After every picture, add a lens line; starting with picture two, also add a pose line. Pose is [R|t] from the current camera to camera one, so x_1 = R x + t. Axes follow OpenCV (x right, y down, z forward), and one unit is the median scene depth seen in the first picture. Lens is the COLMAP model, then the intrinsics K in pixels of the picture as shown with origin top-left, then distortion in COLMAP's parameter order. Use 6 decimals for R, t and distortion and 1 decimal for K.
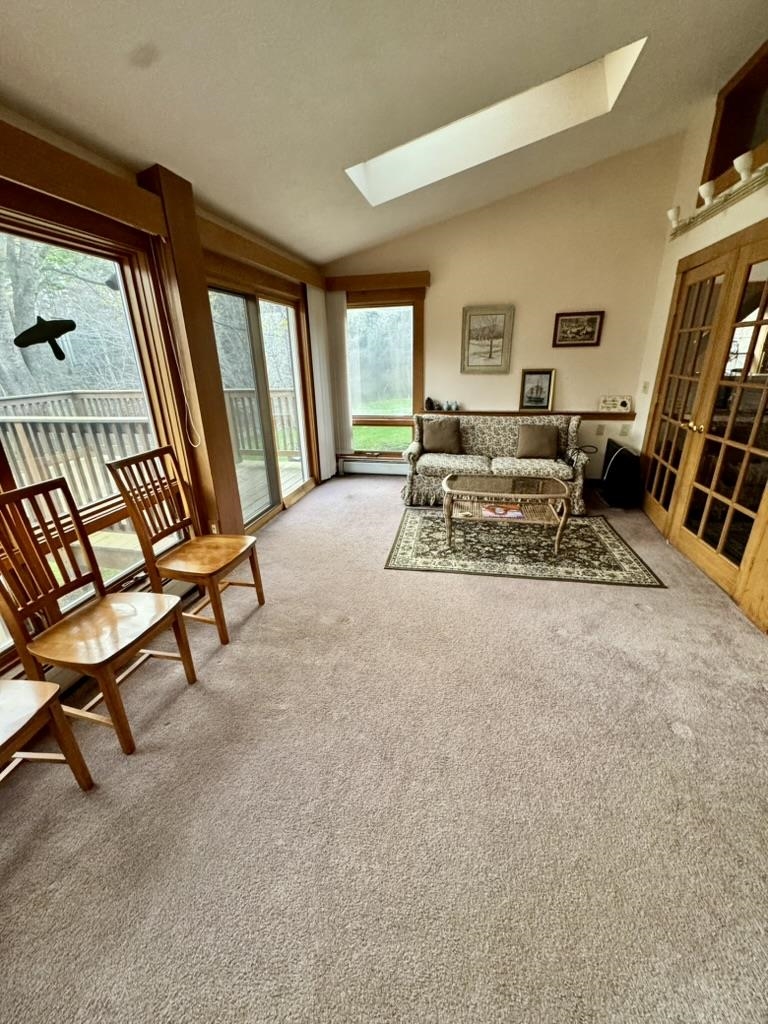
lens RADIAL K [[410.2, 0, 385.1], [0, 410.2, 513.1], [0, 0, 1]] dist [-0.002664, 0.000228]
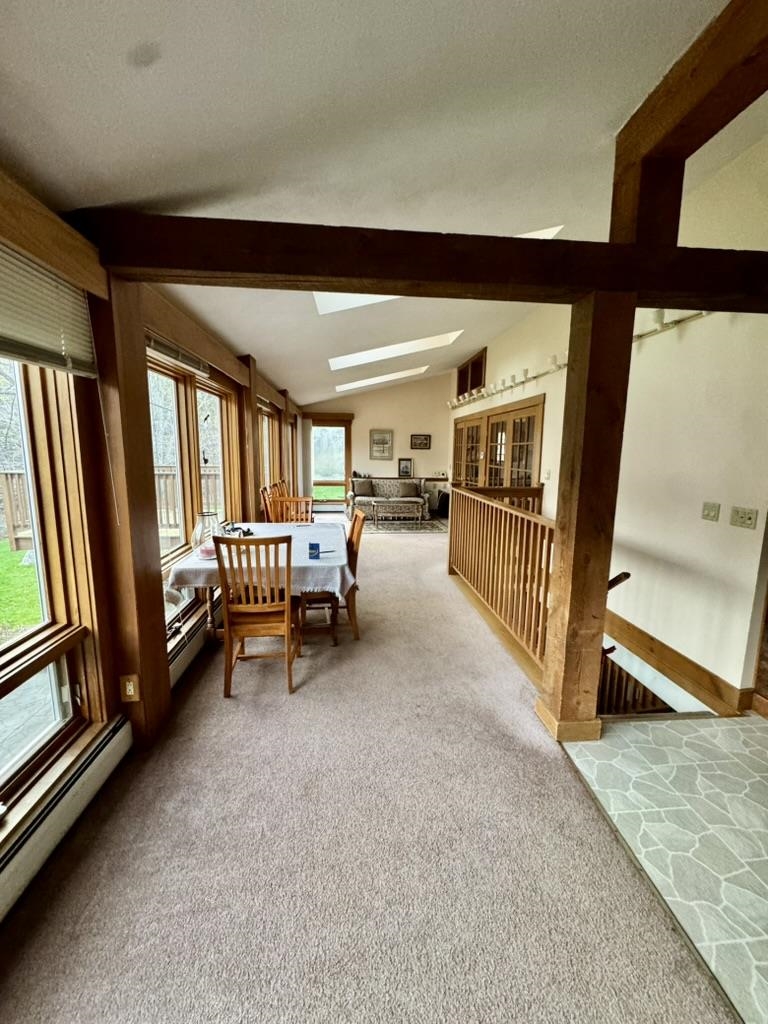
lens RADIAL K [[410.2, 0, 383.9], [0, 410.2, 511.8], [0, 0, 1]] dist [-0.002664, 0.000228]
pose [[0.954834, -0.011976, 0.296897, -0.376030], [0.074973, 0.976569, -0.201724, 0.347433], [-0.287525, 0.214872, 0.933359, -0.915675]]
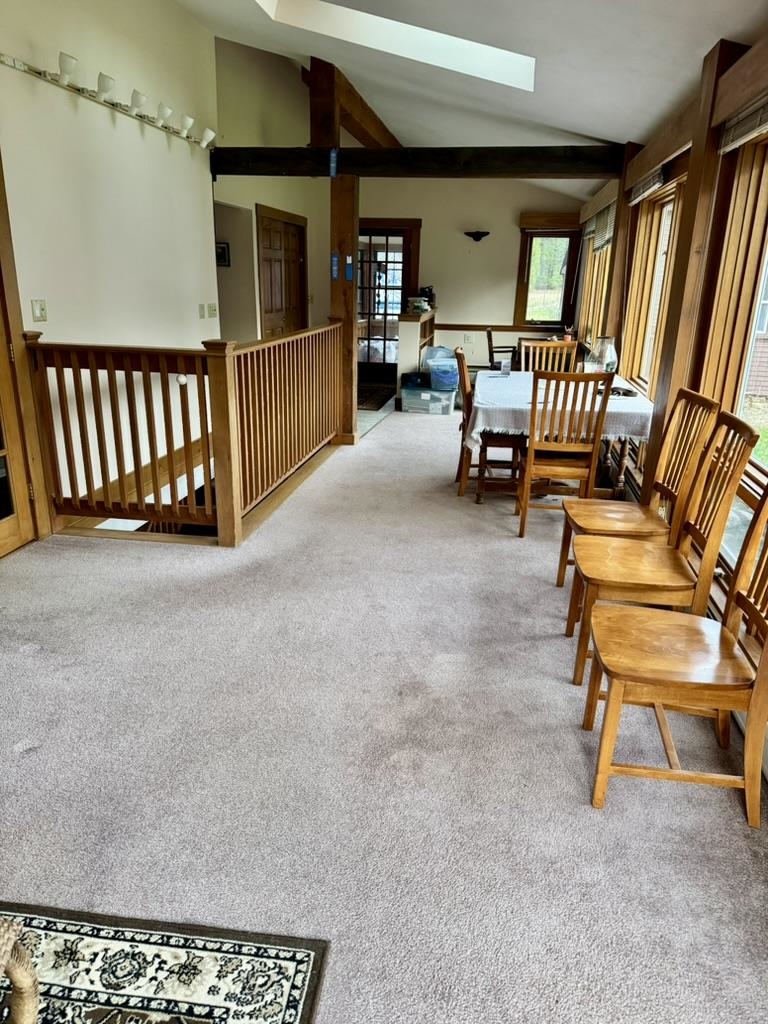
lens RADIAL K [[721.1, 0, 383.3], [0, 721.1, 512.8], [0, 0, 1]] dist [0.021814, -0.021602]
pose [[-0.997262, 0.034748, -0.065269, -0.012520], [-0.015907, 0.761213, 0.648307, -0.343952], [0.072211, 0.647570, -0.758576, 0.886349]]
